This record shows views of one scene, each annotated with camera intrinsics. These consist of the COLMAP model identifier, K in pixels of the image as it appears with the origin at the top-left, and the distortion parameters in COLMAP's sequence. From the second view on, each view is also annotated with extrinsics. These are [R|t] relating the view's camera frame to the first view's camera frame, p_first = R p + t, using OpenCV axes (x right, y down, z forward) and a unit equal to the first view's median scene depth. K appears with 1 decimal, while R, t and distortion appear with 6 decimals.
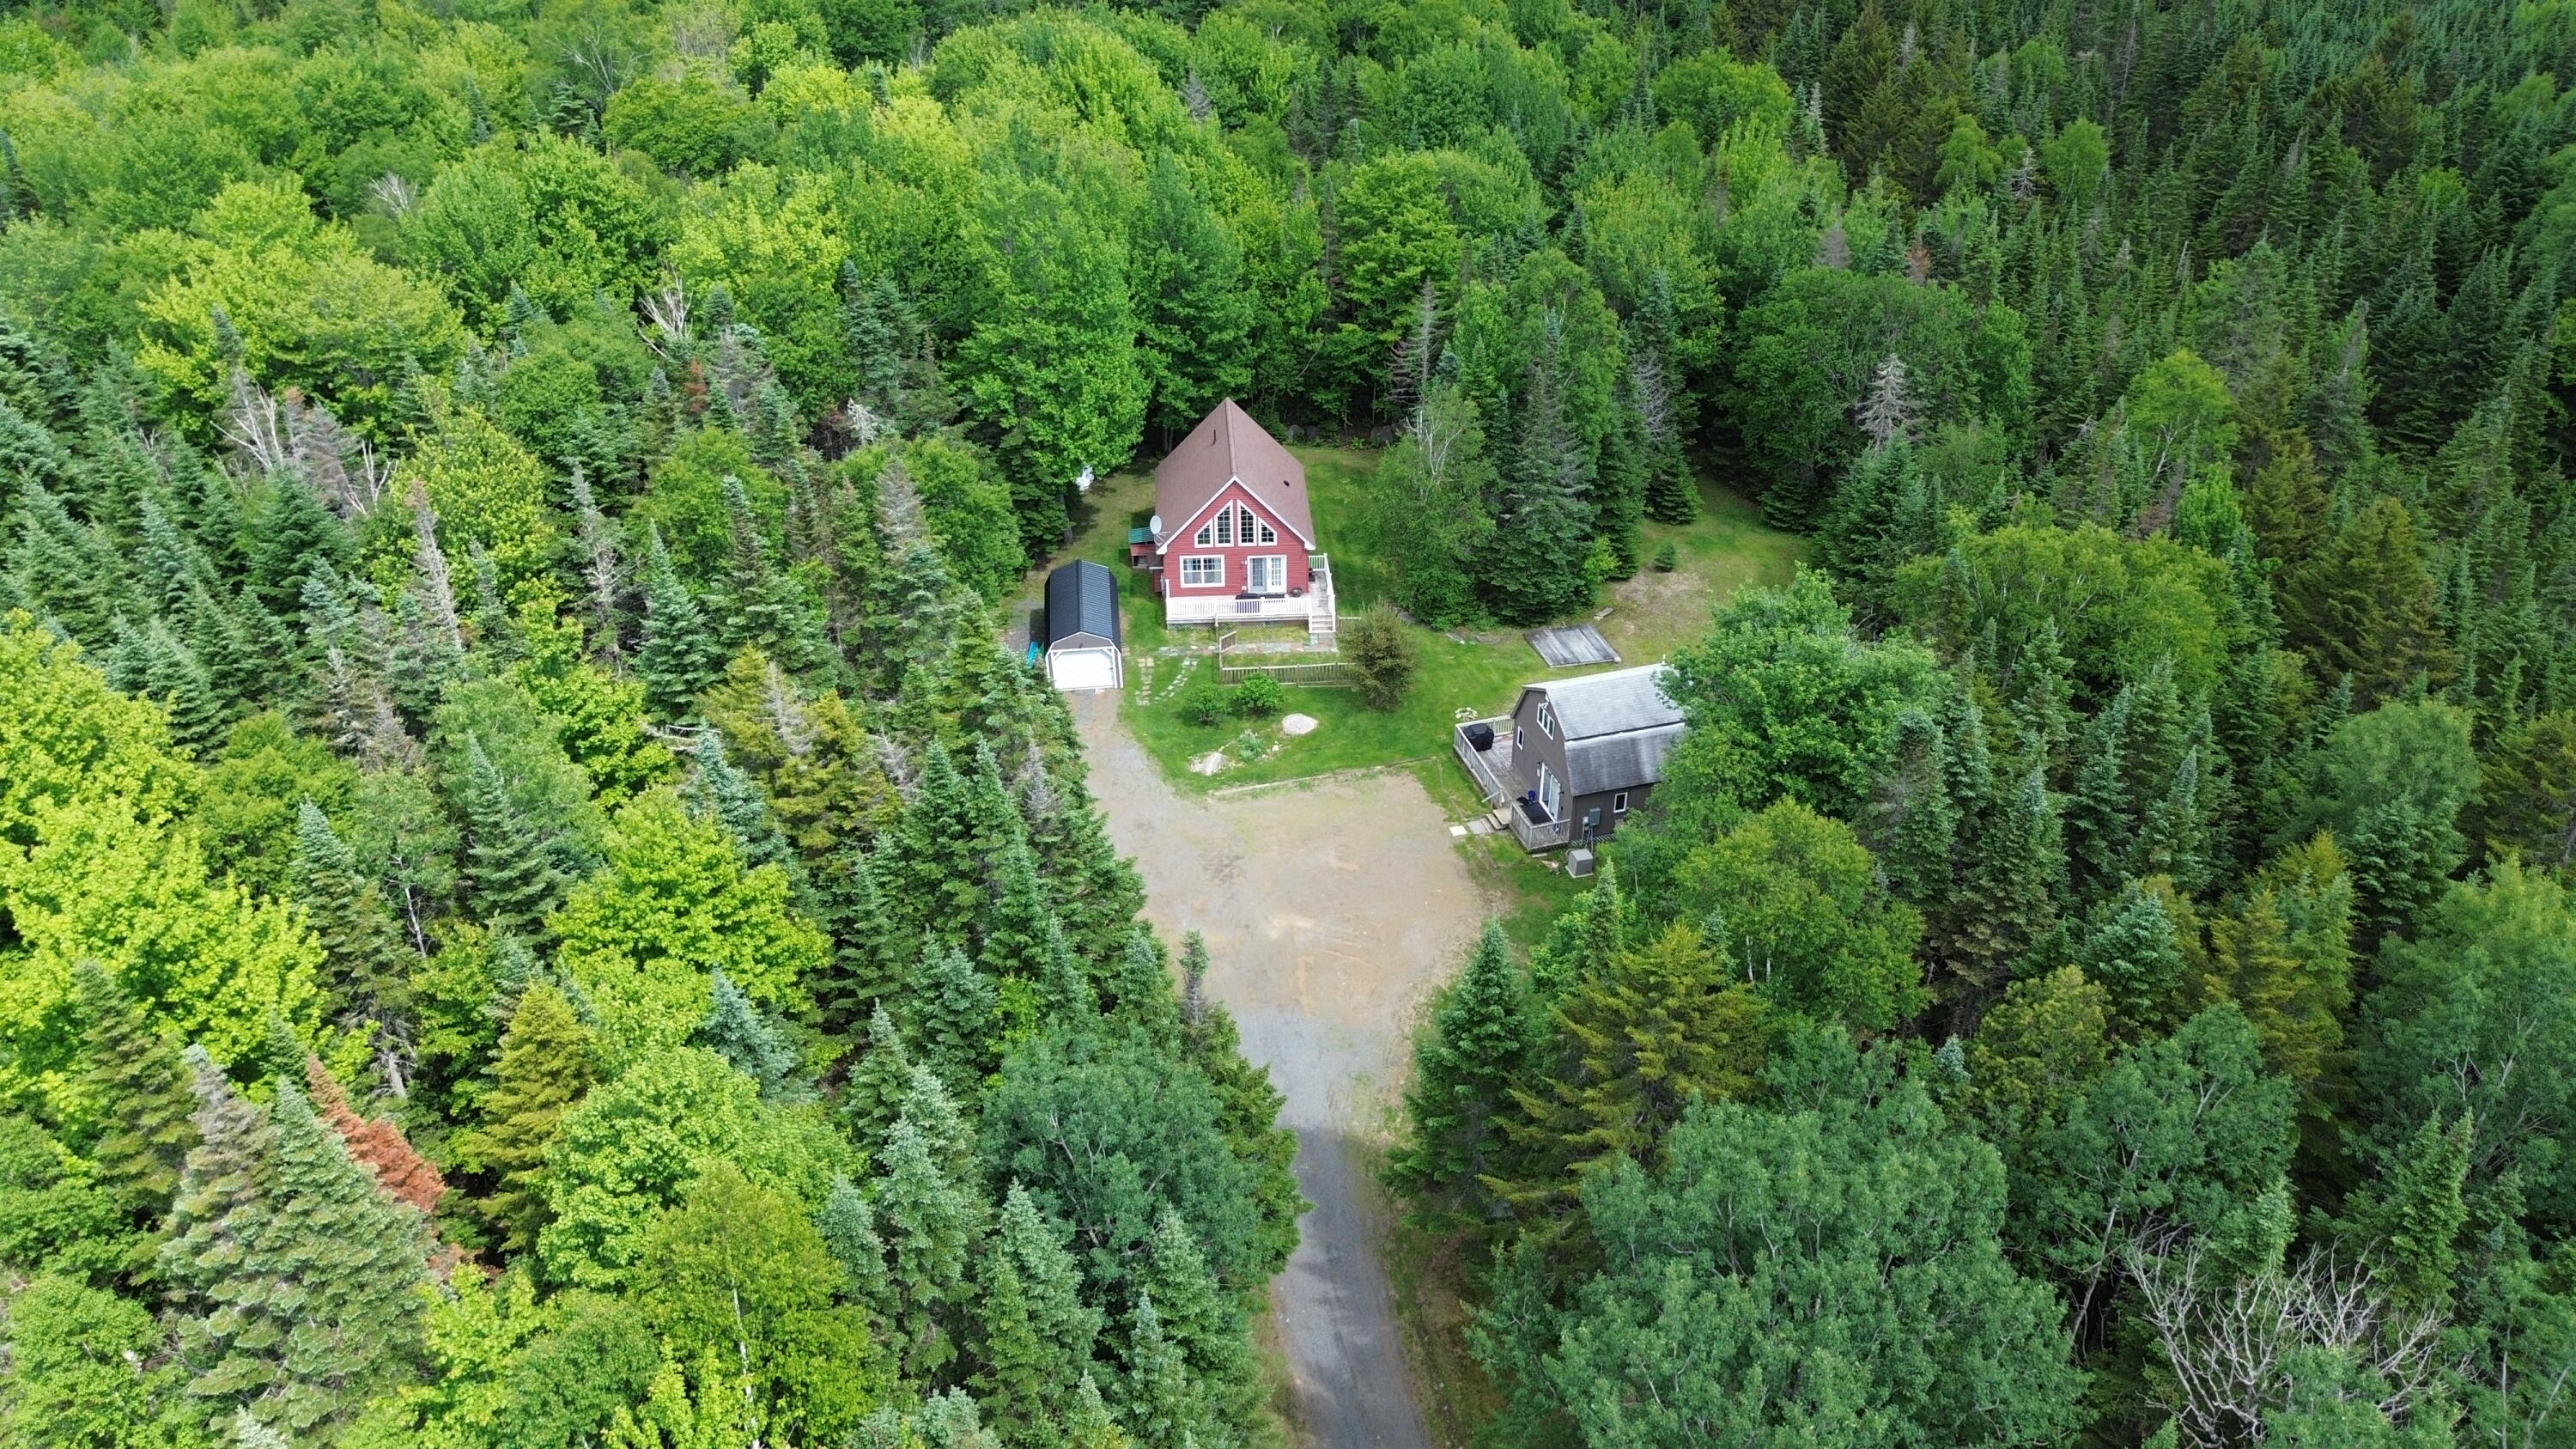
lens RADIAL K [[1888.1, 0, 1288.0], [0, 1888.1, 724.5], [0, 0, 1]] dist [0.062634, -0.072543]
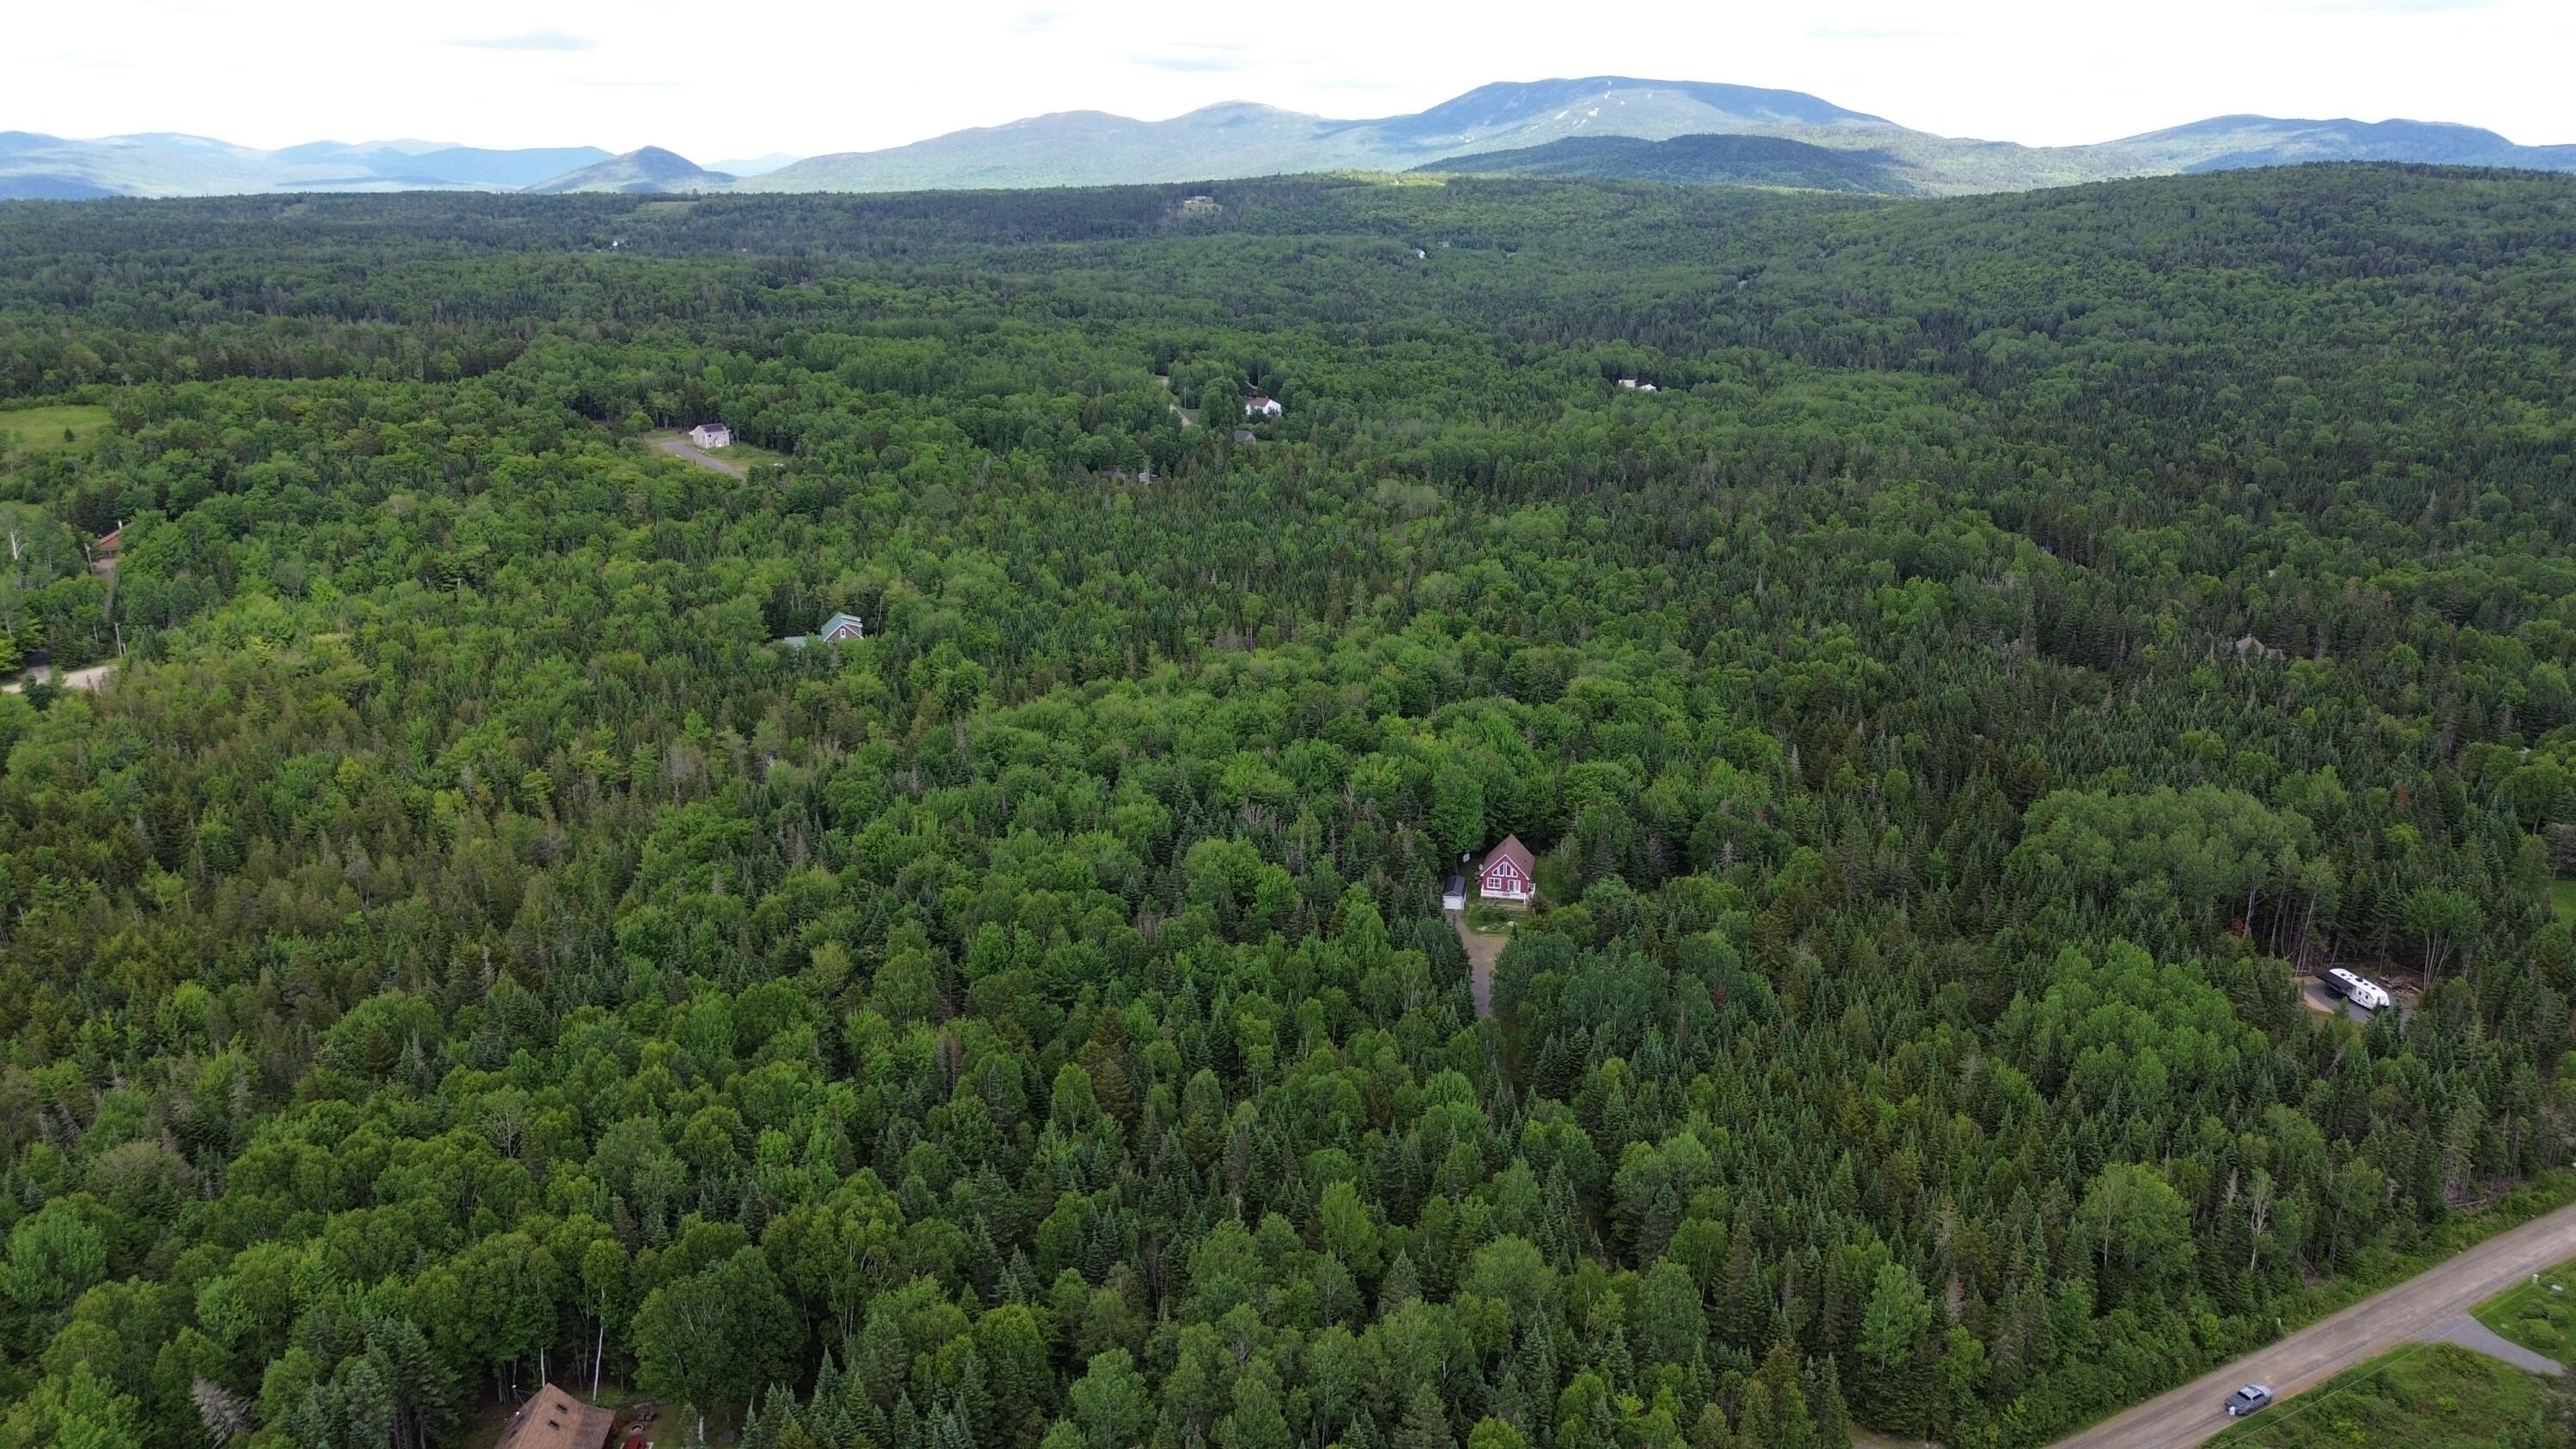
lens RADIAL K [[1888.1, 0, 1288.0], [0, 1888.1, 724.5], [0, 0, 1]] dist [0.062634, -0.072543]
pose [[0.962432, 0.071866, -0.261839, 0.443213], [-0.139803, 0.957846, -0.250972, 0.522062], [0.232765, 0.278149, 0.931908, -2.185458]]
